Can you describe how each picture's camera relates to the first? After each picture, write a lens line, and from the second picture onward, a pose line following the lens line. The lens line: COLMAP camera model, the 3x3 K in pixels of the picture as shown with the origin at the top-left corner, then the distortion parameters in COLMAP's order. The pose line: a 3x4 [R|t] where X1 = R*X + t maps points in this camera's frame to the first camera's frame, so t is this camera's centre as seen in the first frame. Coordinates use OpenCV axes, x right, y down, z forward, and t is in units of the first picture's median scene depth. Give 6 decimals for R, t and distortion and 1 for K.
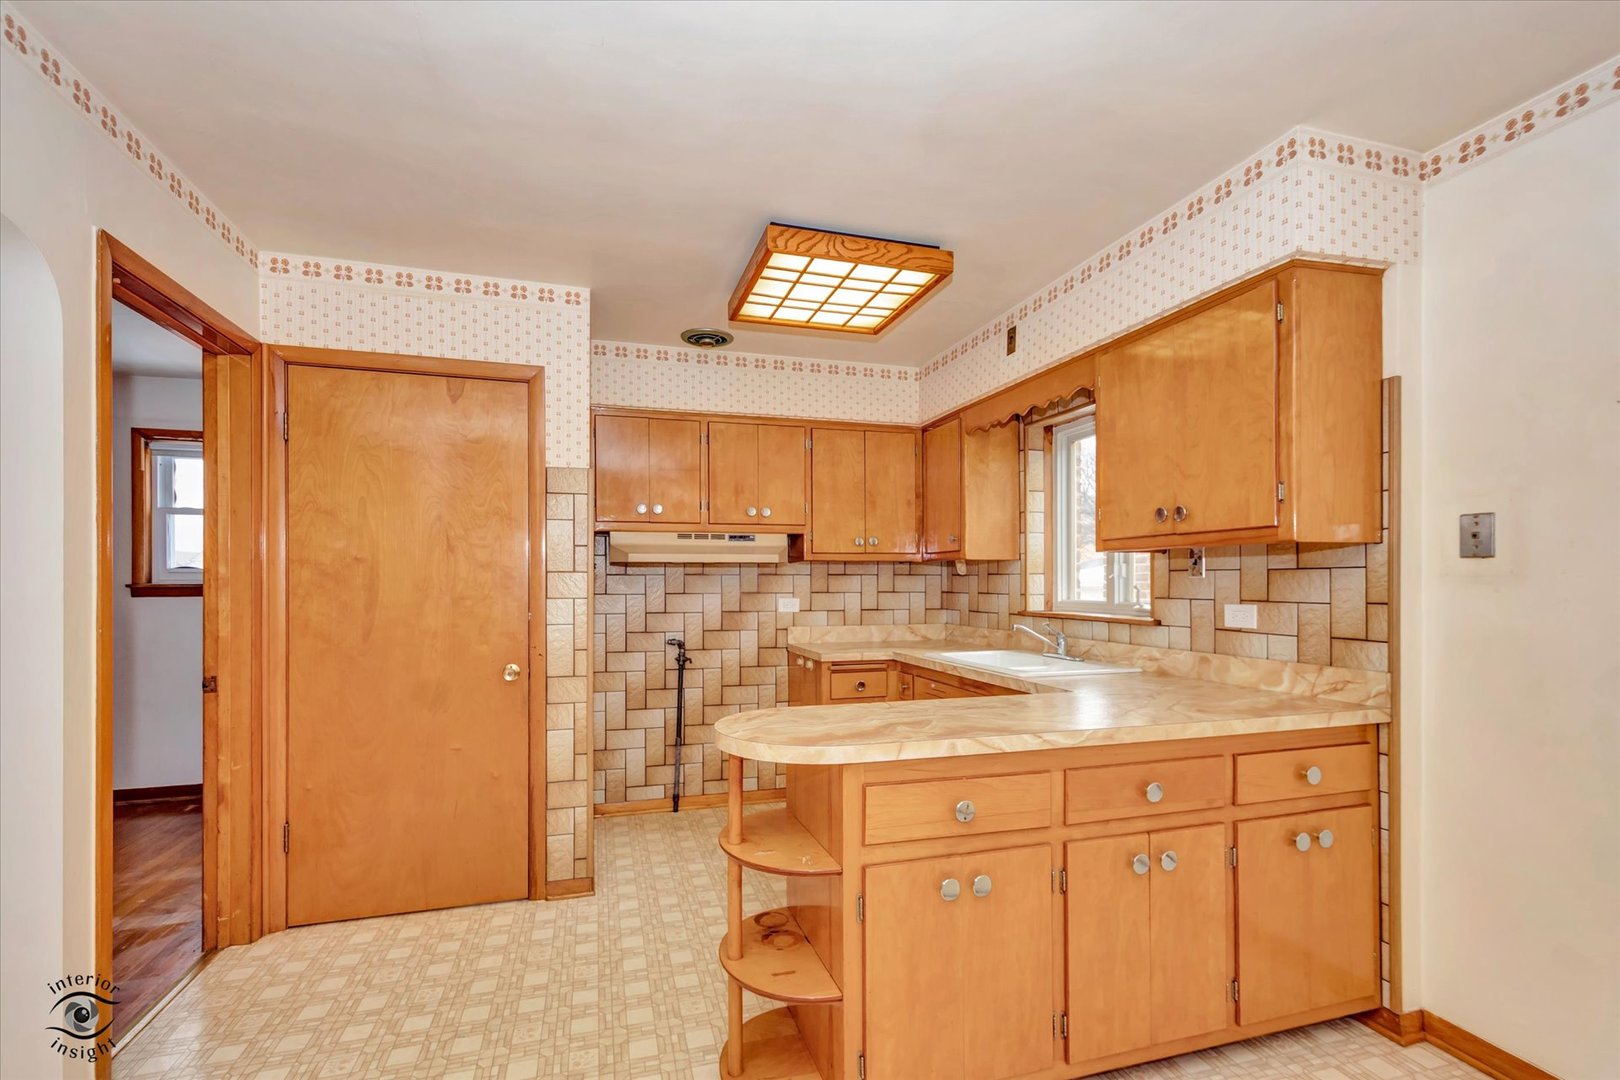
lens RADIAL K [[715.6, 0, 794.4], [0, 715.6, 573.5], [0, 0, 1]] dist [0.000797, 0.000153]
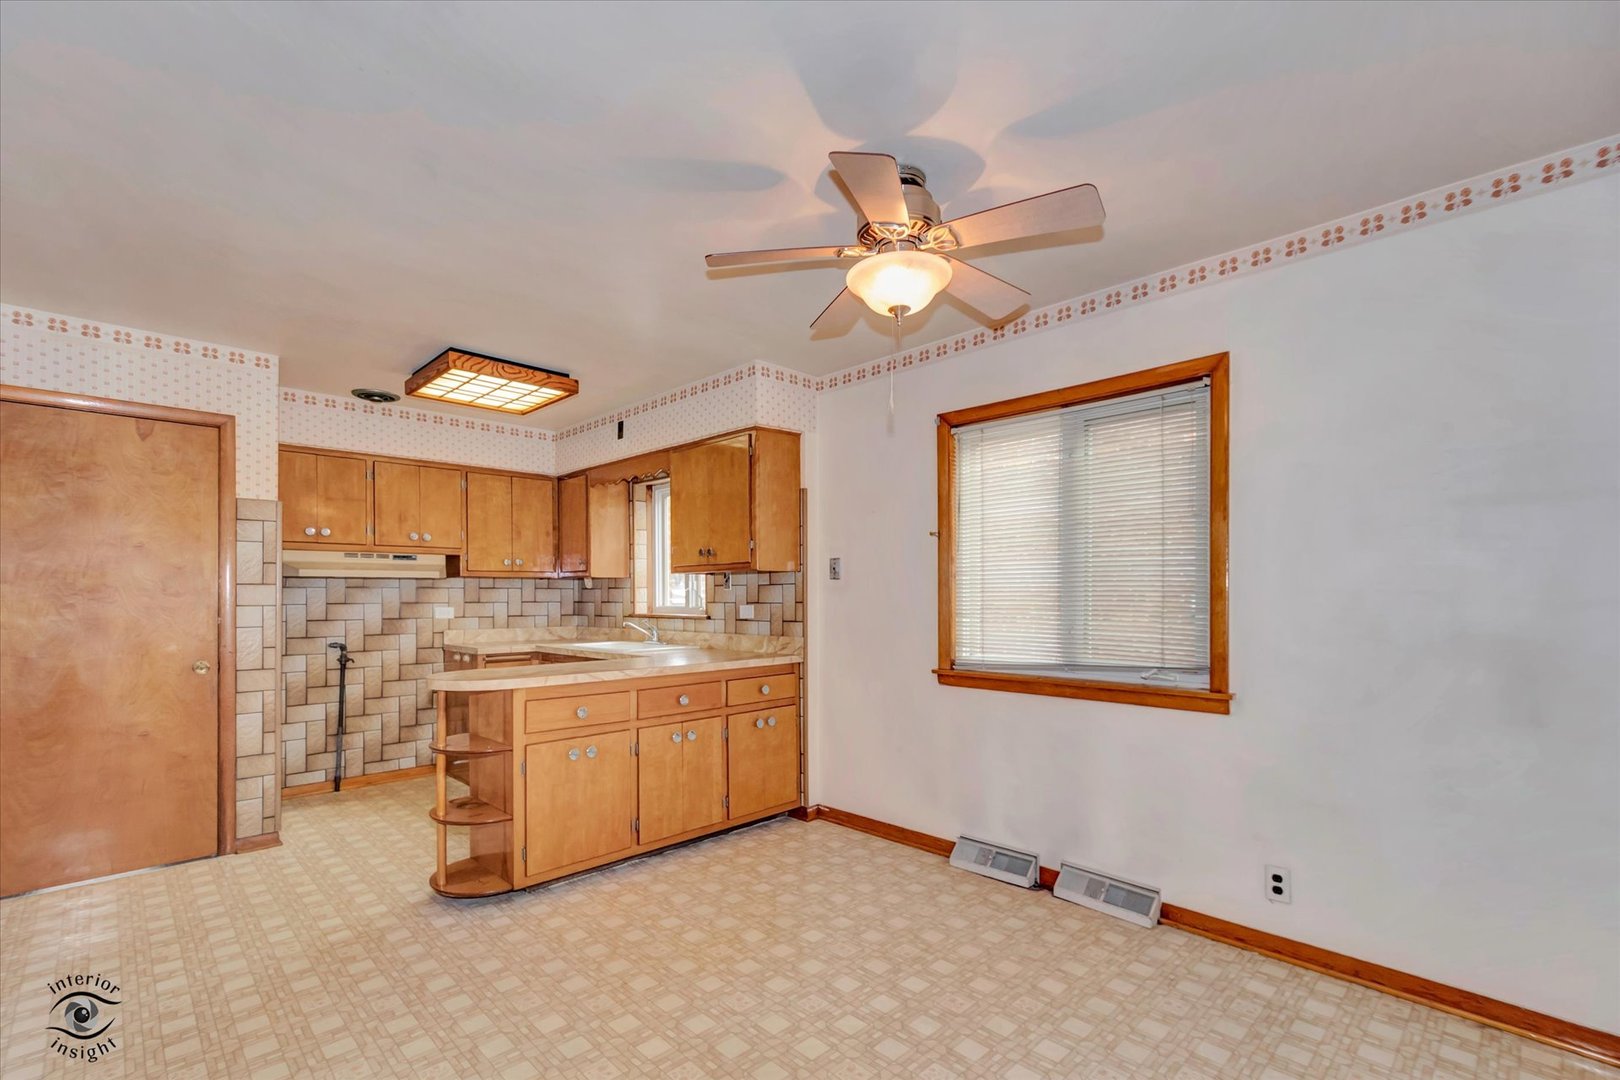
lens RADIAL K [[716.2, 0, 800.1], [0, 716.2, 598.8], [0, 0, 1]] dist [0.012659, 0.000201]
pose [[0.876474, -0.004007, 0.481432, -0.083578], [-0.002126, 0.999923, 0.012194, 0.005043], [-0.481444, -0.011712, 0.876399, -0.464891]]
